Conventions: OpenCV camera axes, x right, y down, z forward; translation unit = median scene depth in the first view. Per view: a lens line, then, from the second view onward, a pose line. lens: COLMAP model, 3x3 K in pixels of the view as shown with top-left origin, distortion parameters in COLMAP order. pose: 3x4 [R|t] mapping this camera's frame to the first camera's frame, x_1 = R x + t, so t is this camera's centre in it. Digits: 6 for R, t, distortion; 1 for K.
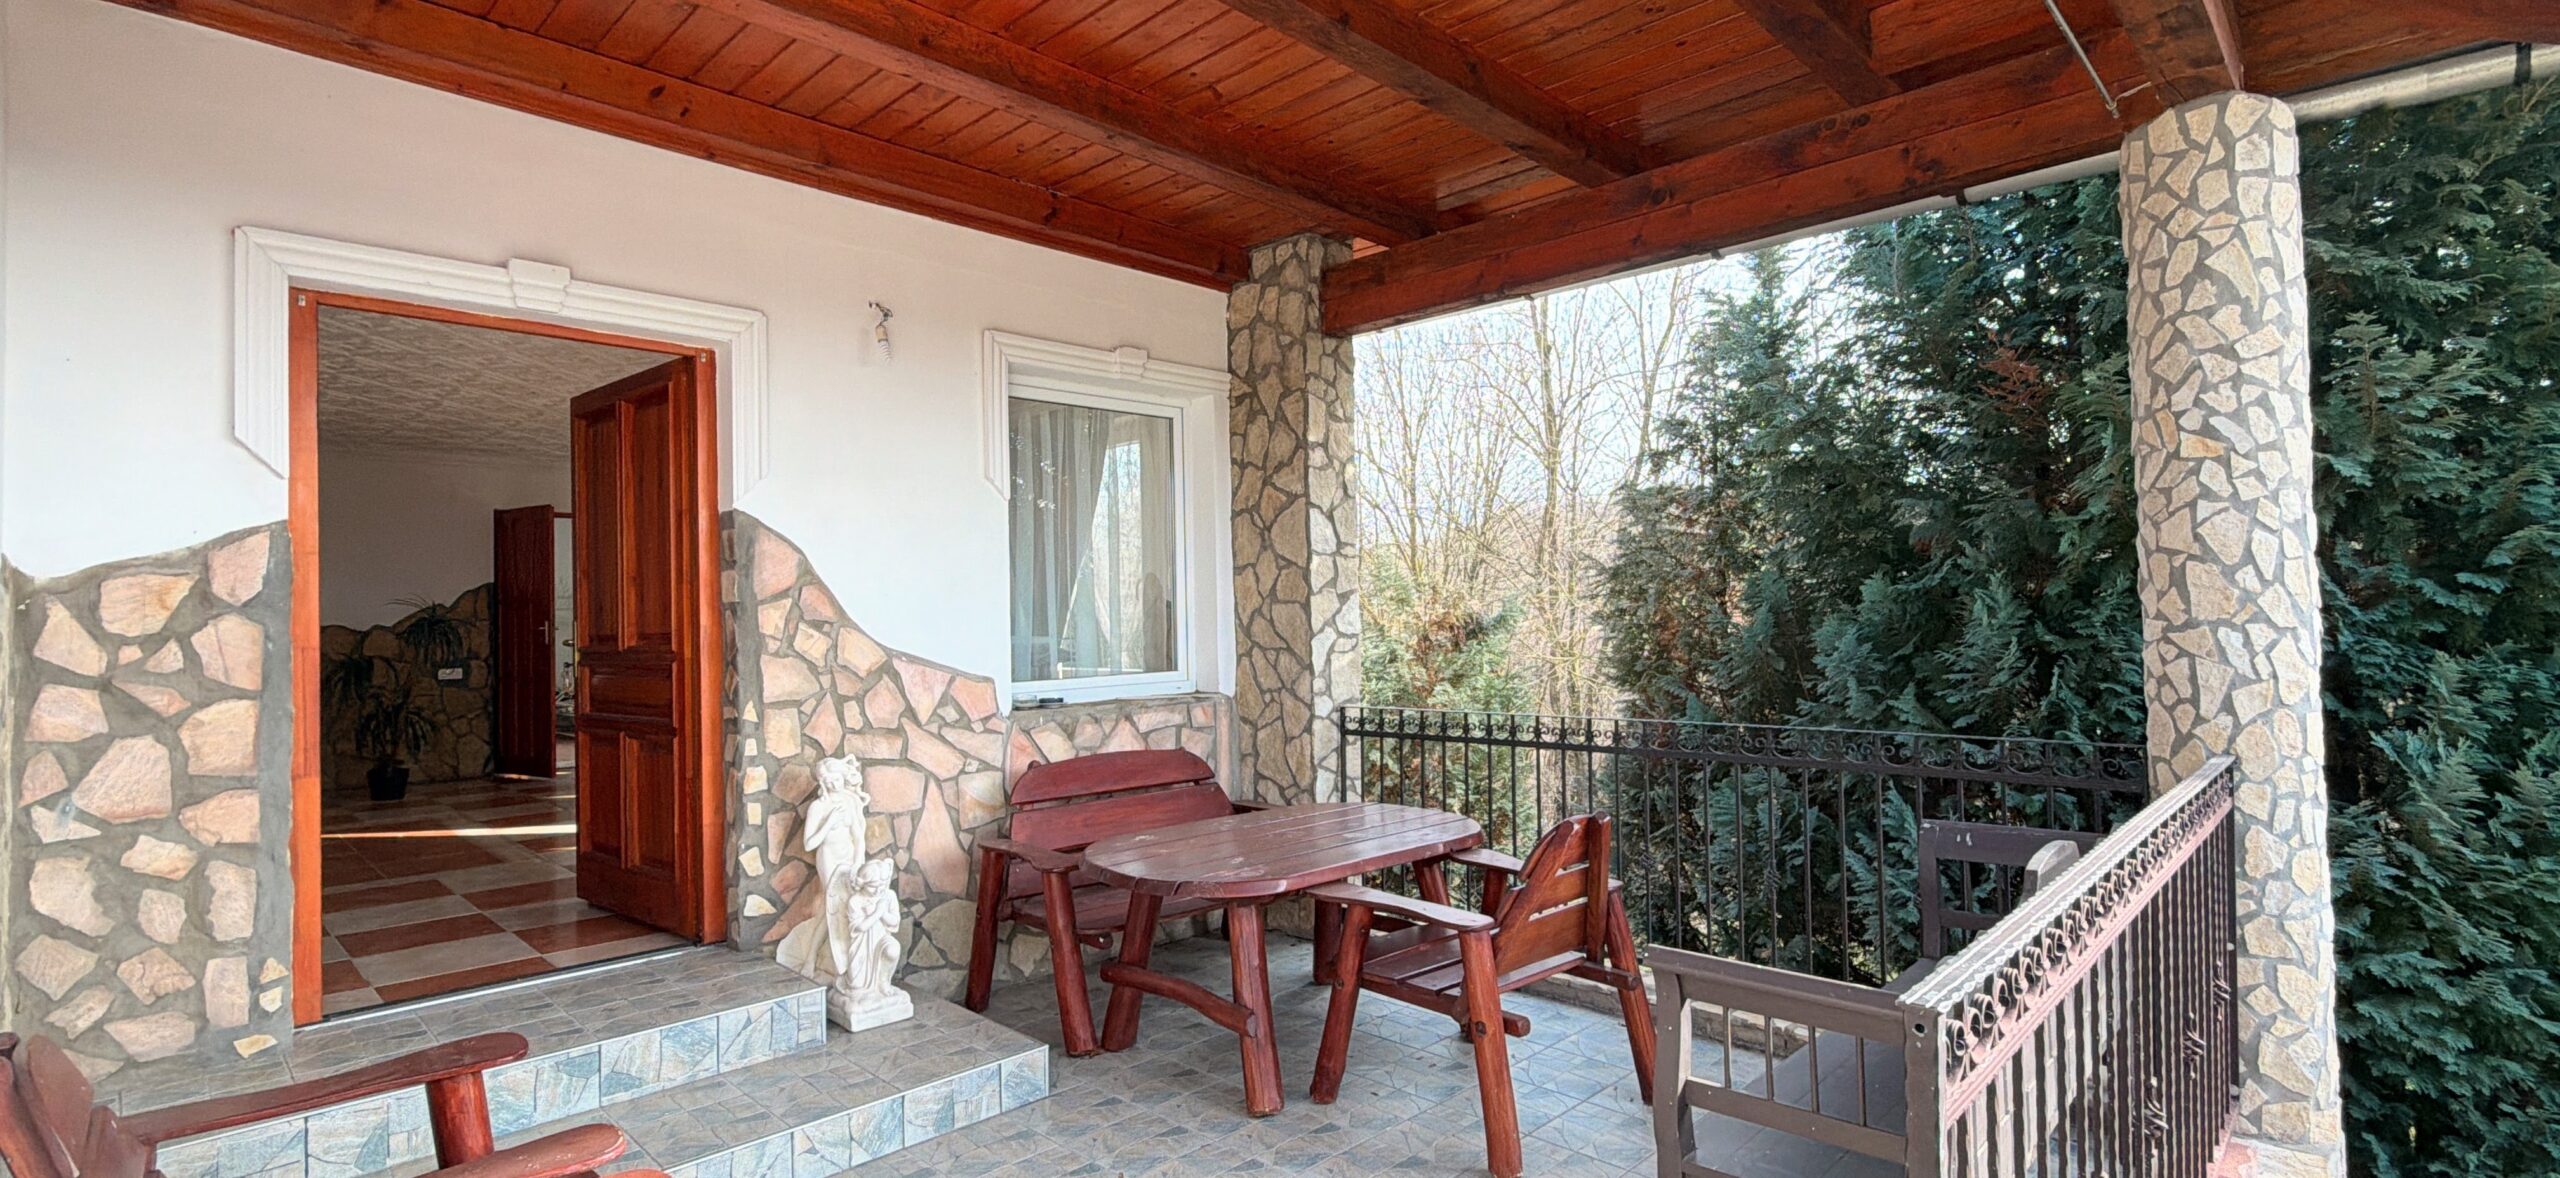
lens RADIAL K [[1163.2, 0, 1282.4], [0, 1163.2, 592.1], [0, 0, 1]] dist [0.001563, -0.001098]
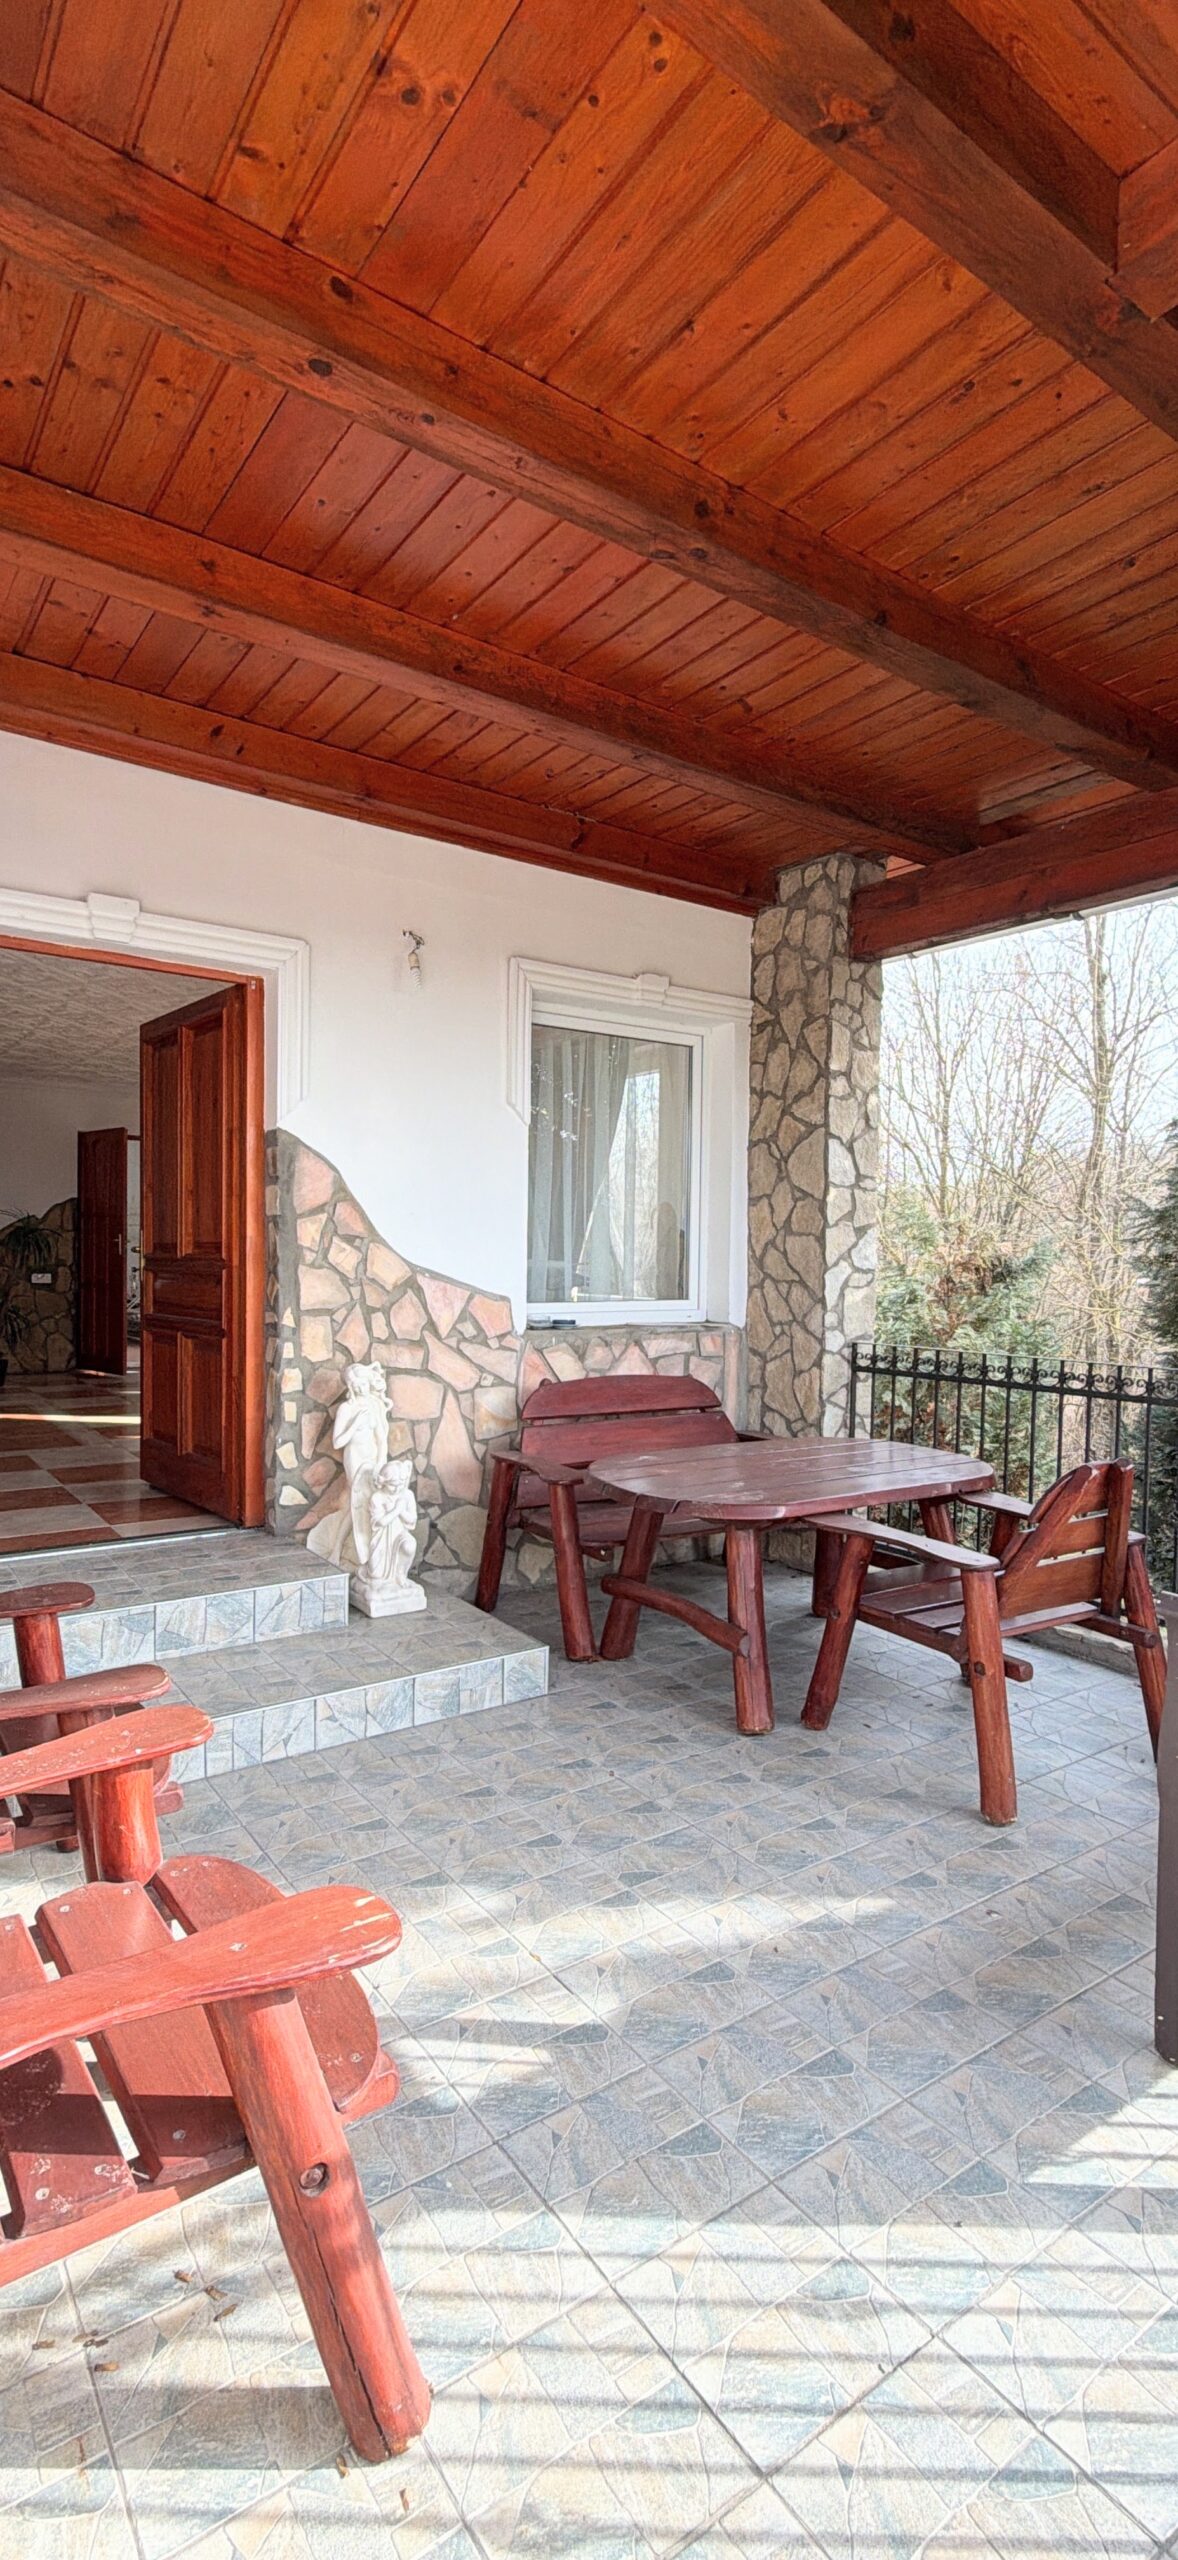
lens RADIAL K [[1163.2, 0, 588.2], [0, 1163.2, 1287.0], [0, 0, 1]] dist [0.001563, -0.001098]
pose [[0.982635, 0.039844, -0.181222, 0.010649], [-0.031014, 0.998201, 0.051303, 0.012955], [0.182940, -0.044791, 0.982103, -0.005454]]
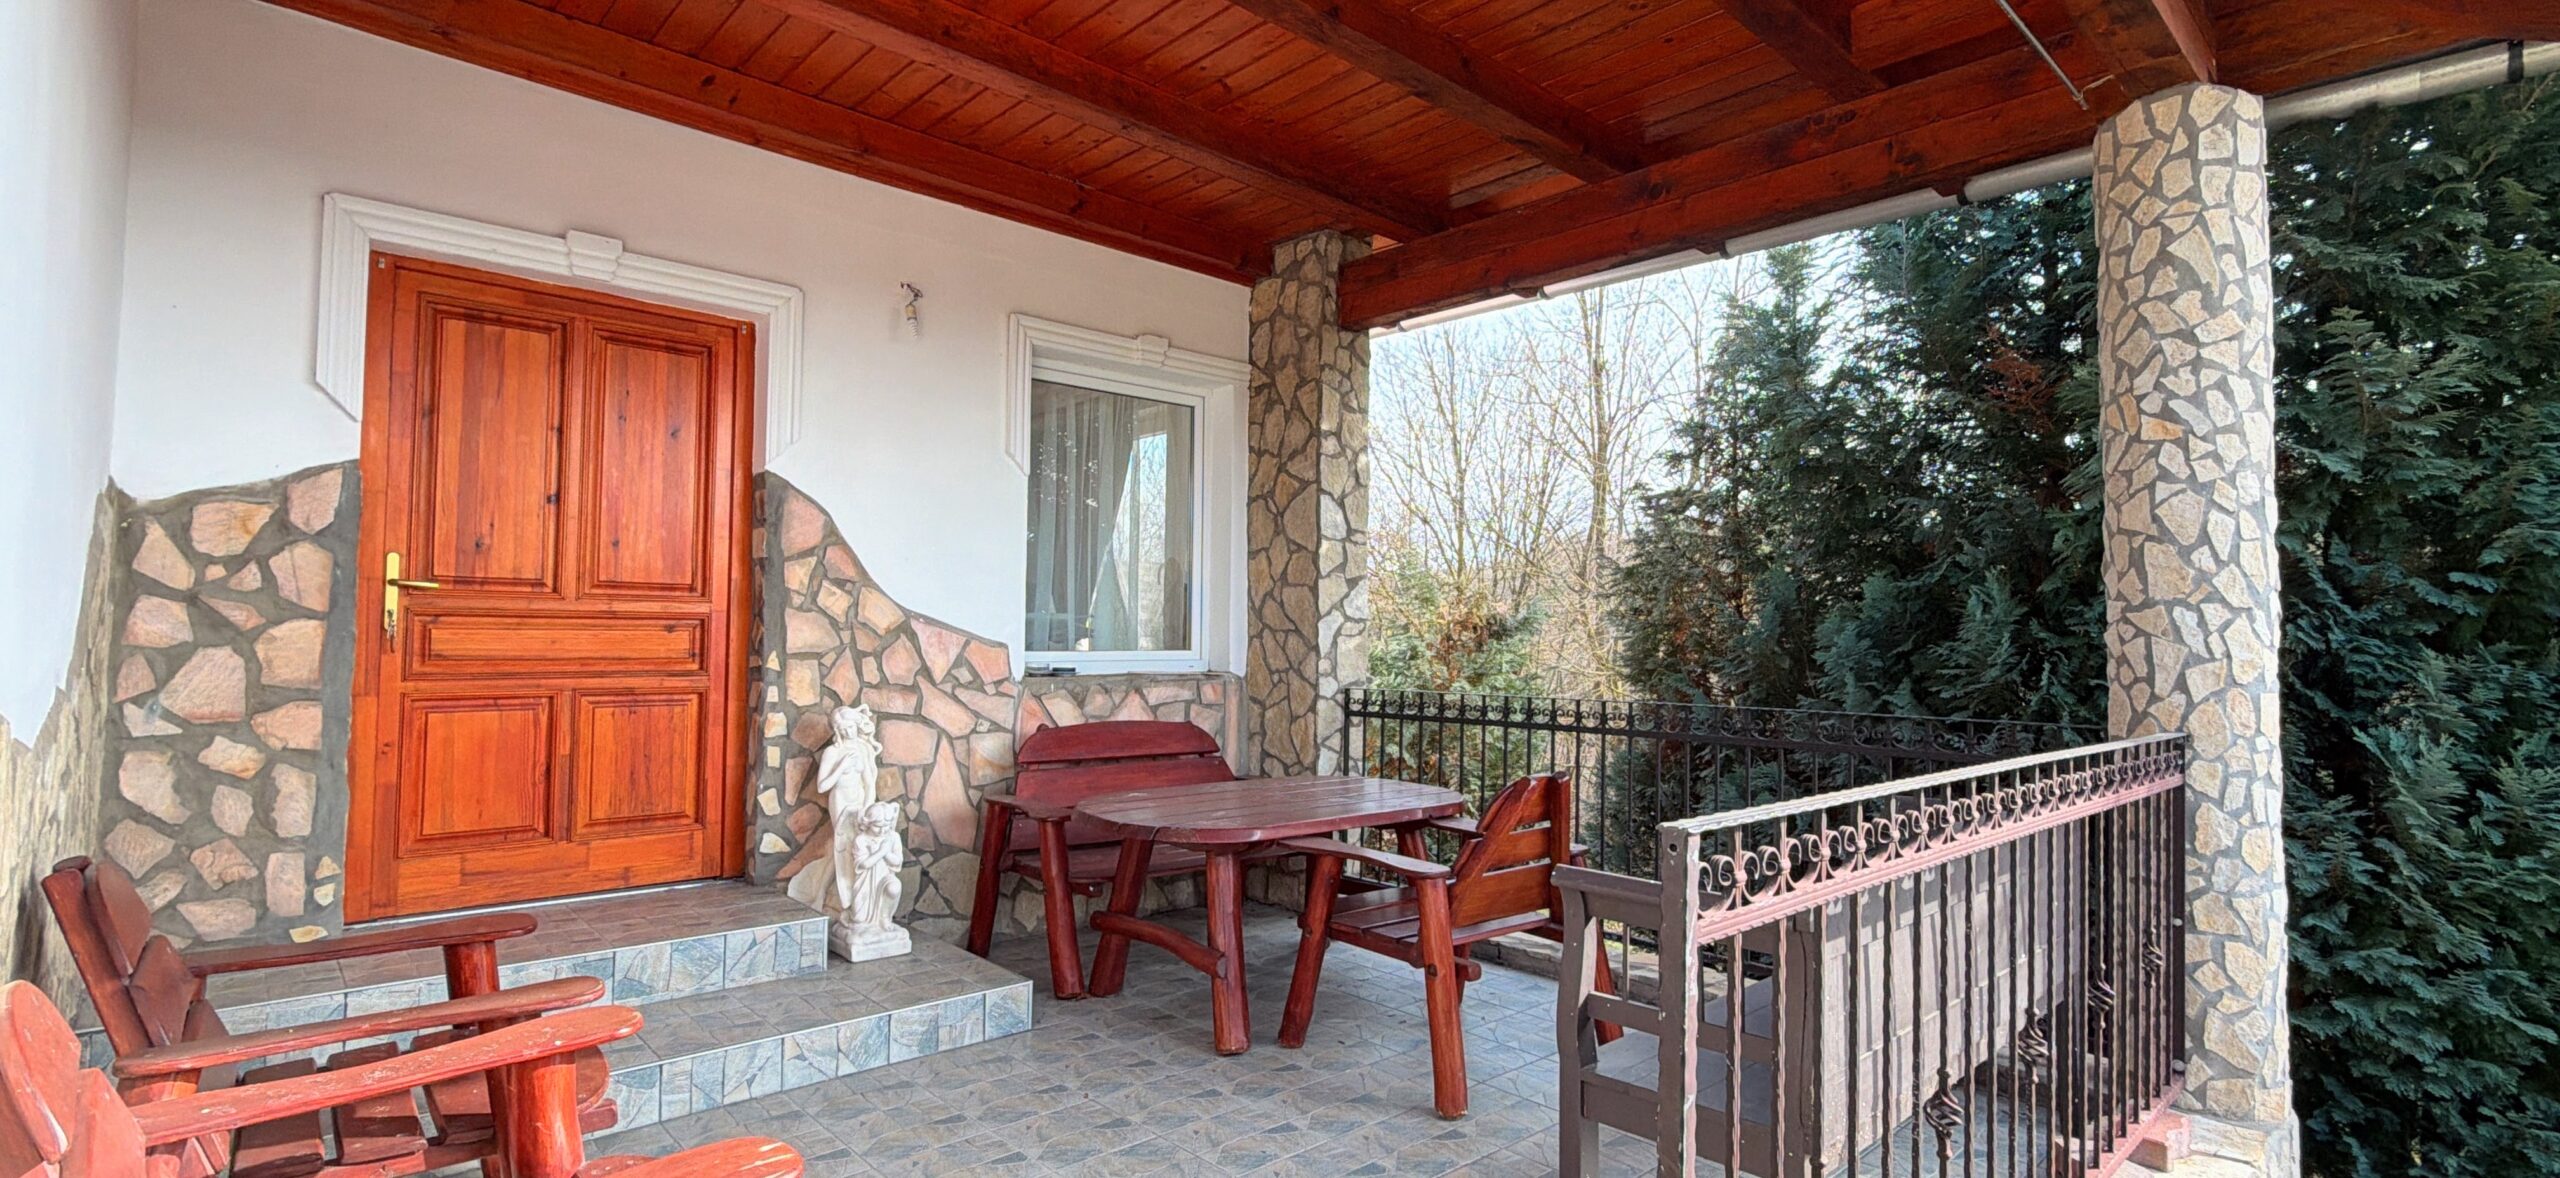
lens RADIAL K [[1163.2, 0, 1281.9], [0, 1163.2, 592.0], [0, 0, 1]] dist [0.001563, -0.001098]
pose [[0.998180, 0.029546, -0.052576, 0.072257], [-0.030484, 0.999389, -0.017119, 0.051712], [0.052038, 0.018691, 0.998470, -0.047277]]
